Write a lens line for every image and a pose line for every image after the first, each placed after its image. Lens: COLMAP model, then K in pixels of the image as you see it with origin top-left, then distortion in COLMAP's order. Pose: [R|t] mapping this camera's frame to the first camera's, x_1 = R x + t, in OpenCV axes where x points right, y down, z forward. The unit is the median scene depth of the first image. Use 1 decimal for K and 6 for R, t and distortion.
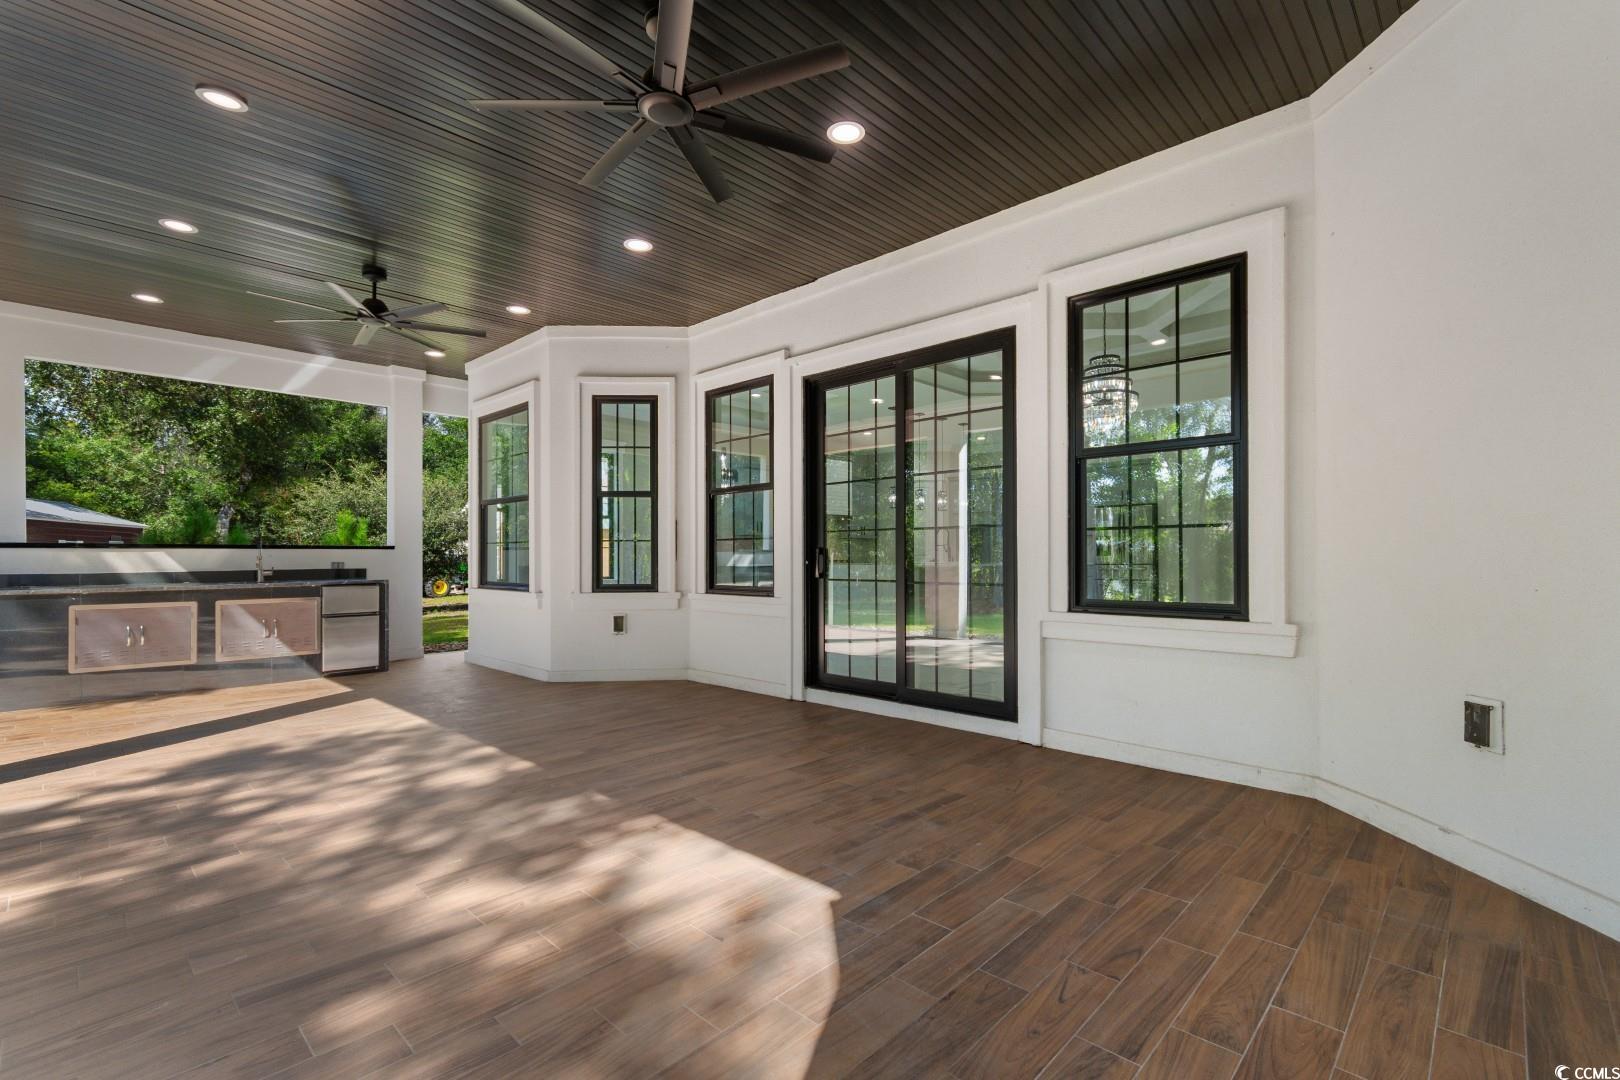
lens RADIAL K [[725.0, 0, 807.7], [0, 725.0, 546.6], [0, 0, 1]] dist [-0.004441, -0.000922]
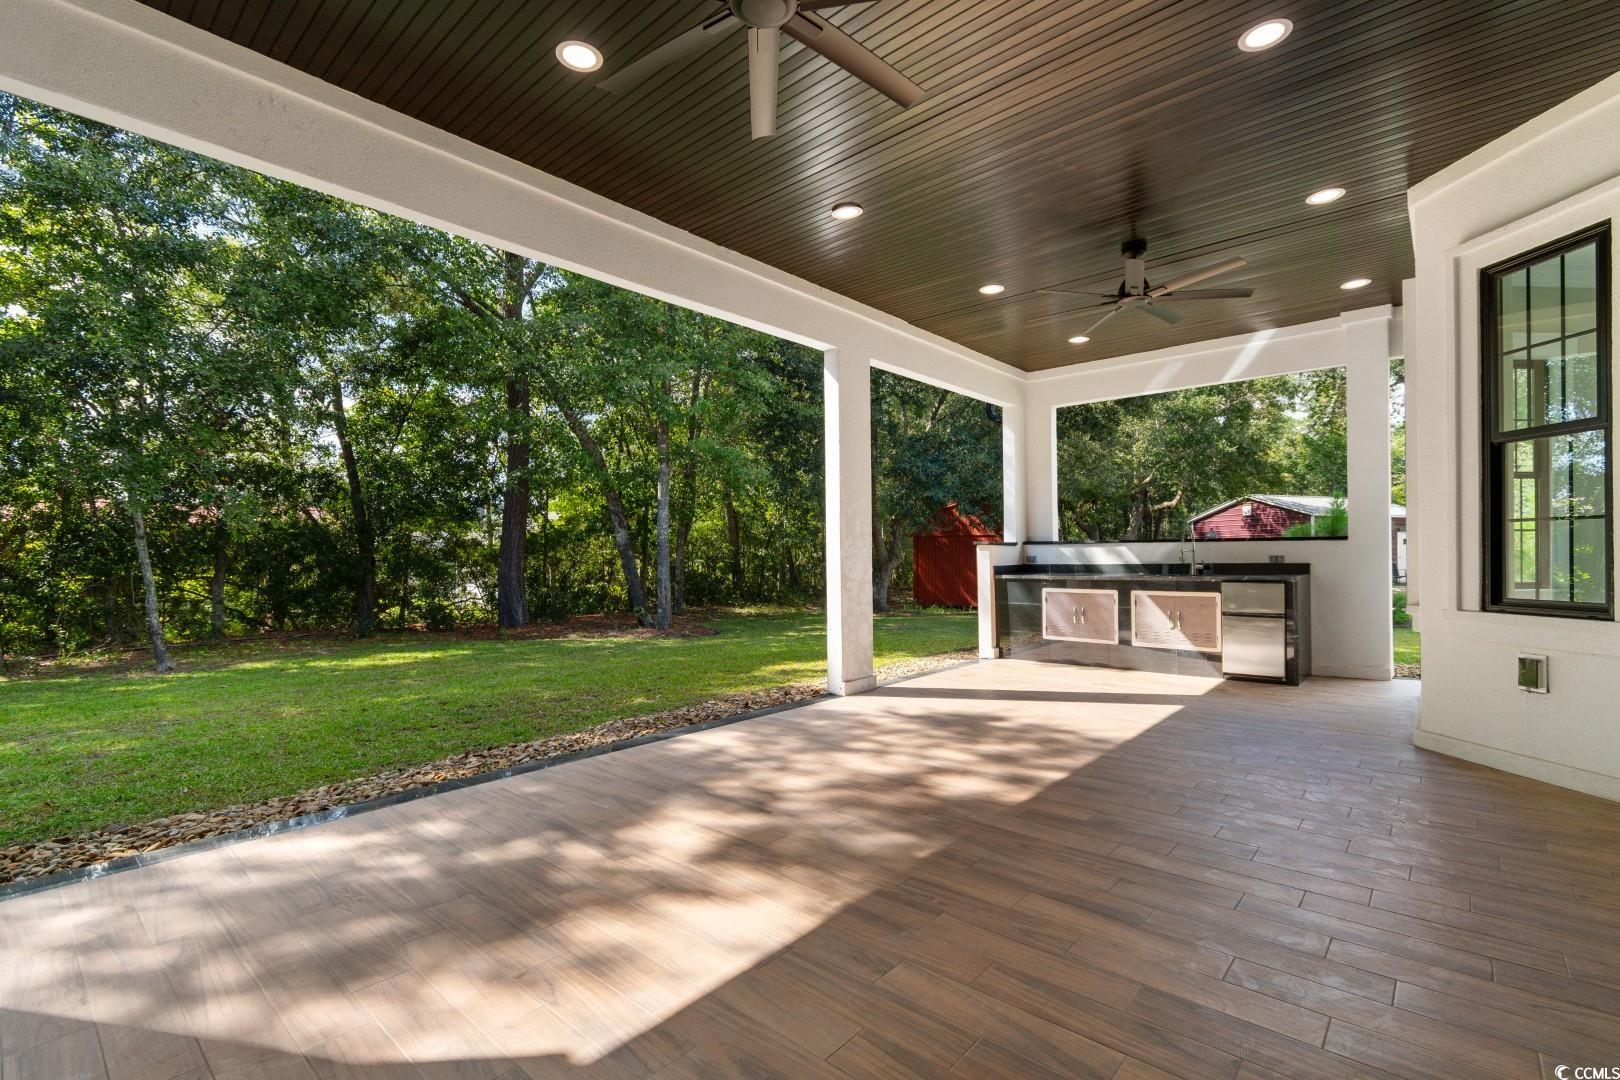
lens RADIAL K [[725.0, 0, 807.9], [0, 725.0, 551.1], [0, 0, 1]] dist [-0.004441, -0.000922]
pose [[0.014829, -0.002854, -0.999886, 0.410682], [0.020004, 0.999797, -0.002557, 0.010611], [0.999690, -0.019964, 0.014883, 0.698206]]
